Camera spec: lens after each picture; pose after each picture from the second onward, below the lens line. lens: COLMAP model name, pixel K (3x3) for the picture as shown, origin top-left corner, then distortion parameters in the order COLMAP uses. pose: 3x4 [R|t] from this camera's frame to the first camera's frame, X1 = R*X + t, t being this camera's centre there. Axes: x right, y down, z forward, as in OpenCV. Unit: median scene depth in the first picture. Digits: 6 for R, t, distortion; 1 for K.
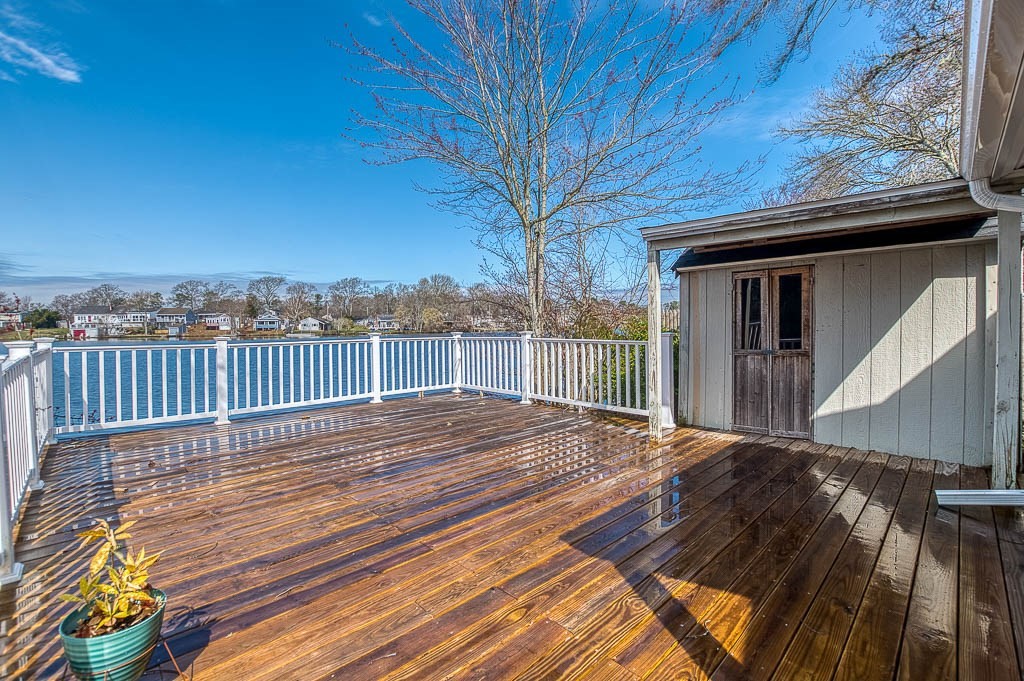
lens RADIAL K [[439.3, 0, 512.4], [0, 439.3, 333.9], [0, 0, 1]] dist [-0.024664, -0.000016]
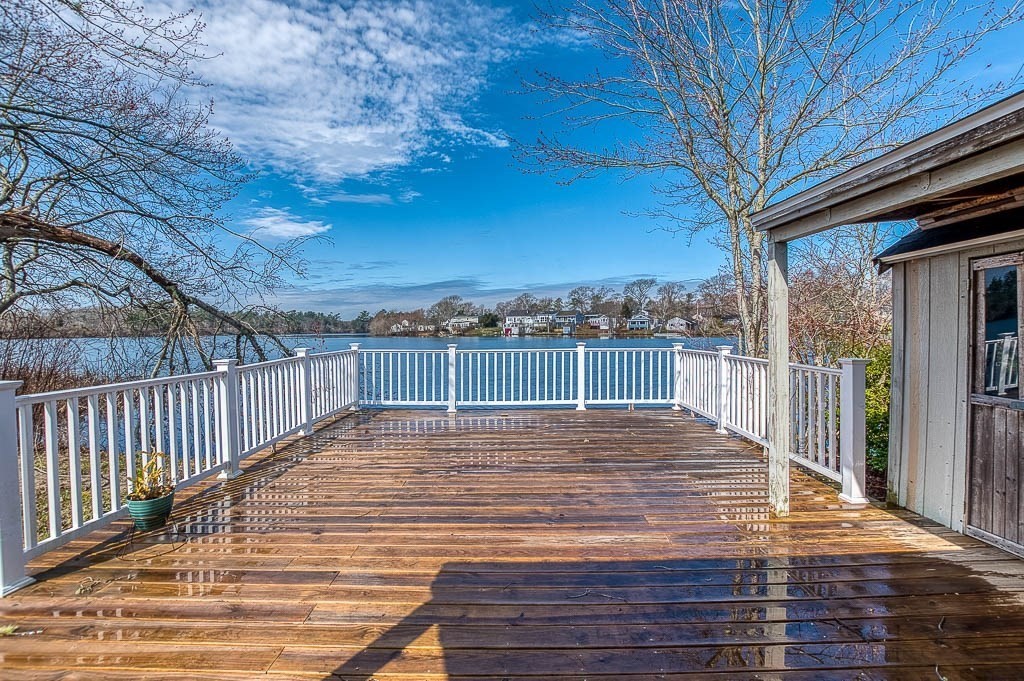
lens RADIAL K [[457.1, 0, 530.1], [0, 457.1, 339.3], [0, 0, 1]] dist [-0.034783, 0.000189]
pose [[0.725234, 0.021196, -0.688176, 0.345420], [-0.012307, 0.999765, 0.017823, -0.028074], [0.688392, -0.004456, 0.725325, 0.132191]]
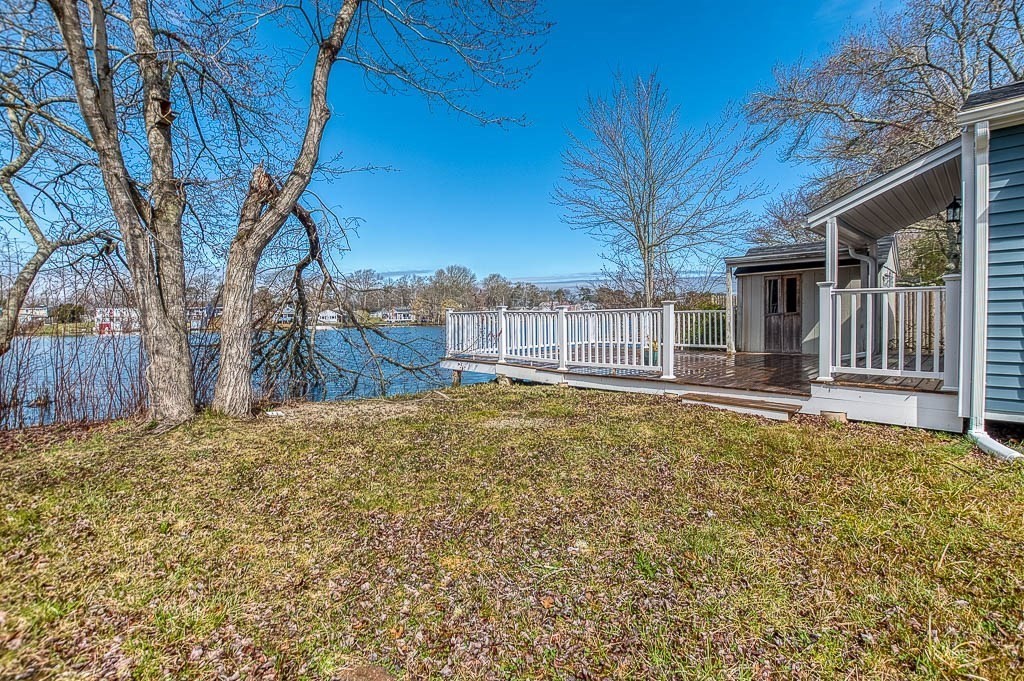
lens RADIAL K [[454.6, 0, 518.6], [0, 454.6, 329.3], [0, 0, 1]] dist [0.000306, -0.000405]
pose [[0.999926, -0.009483, -0.007559, -0.471491], [0.009544, 0.999923, 0.007973, 0.058621], [0.007483, -0.008045, 0.999940, -0.853559]]
